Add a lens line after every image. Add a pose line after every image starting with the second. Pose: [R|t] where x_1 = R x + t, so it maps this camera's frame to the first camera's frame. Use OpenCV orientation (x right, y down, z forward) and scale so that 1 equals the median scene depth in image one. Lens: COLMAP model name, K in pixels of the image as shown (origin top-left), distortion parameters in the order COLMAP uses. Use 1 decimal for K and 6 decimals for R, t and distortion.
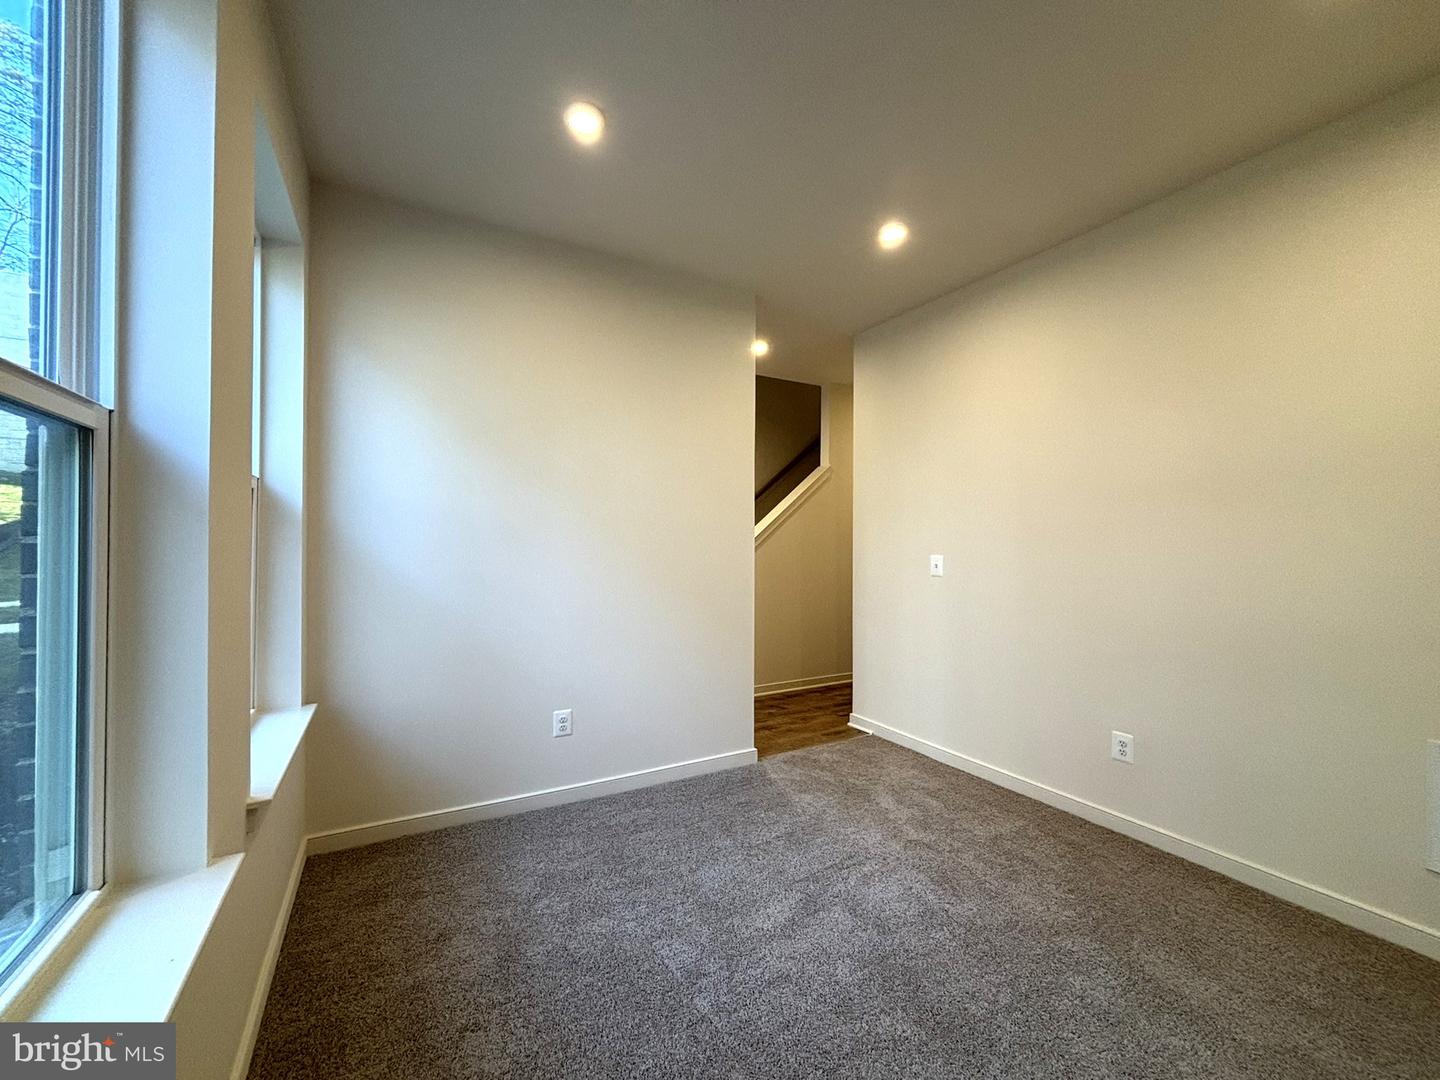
lens RADIAL K [[581.3, 0, 708.4], [0, 581.3, 545.7], [0, 0, 1]] dist [-0.010534, 0.000426]
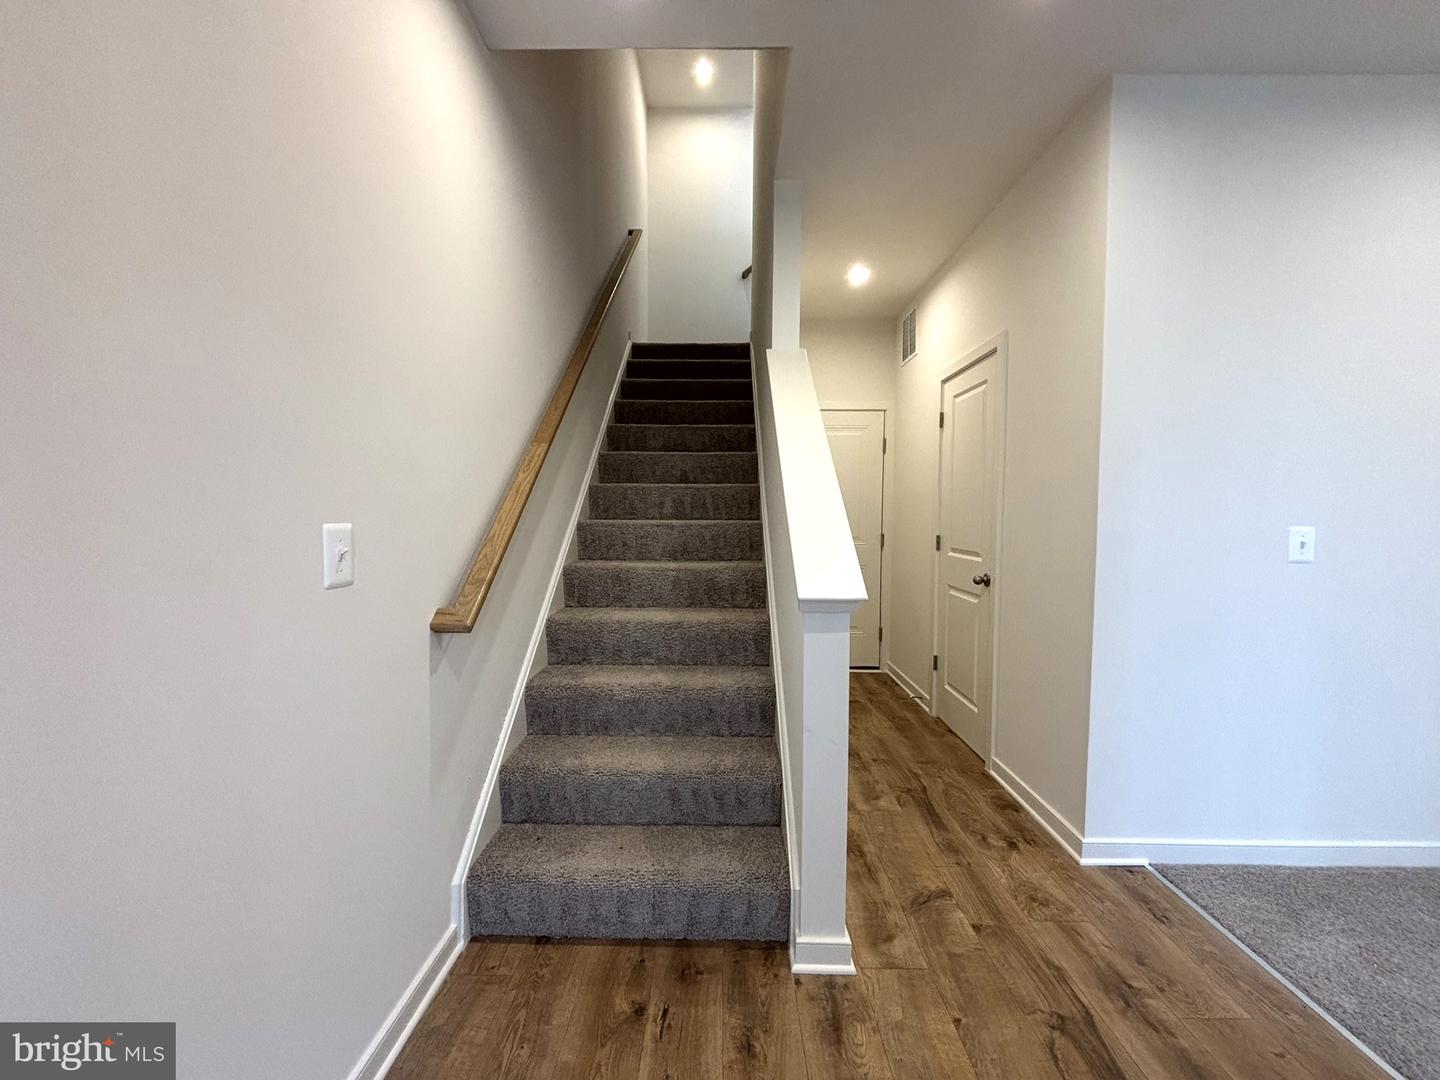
lens RADIAL K [[581.3, 0, 719.7], [0, 581.3, 536.2], [0, 0, 1]] dist [-0.010534, 0.000426]
pose [[0.486092, -0.038154, 0.873074, -0.350007], [0.000975, 0.999070, 0.043117, 0.000712], [-0.873907, -0.020107, 0.485677, 1.068624]]
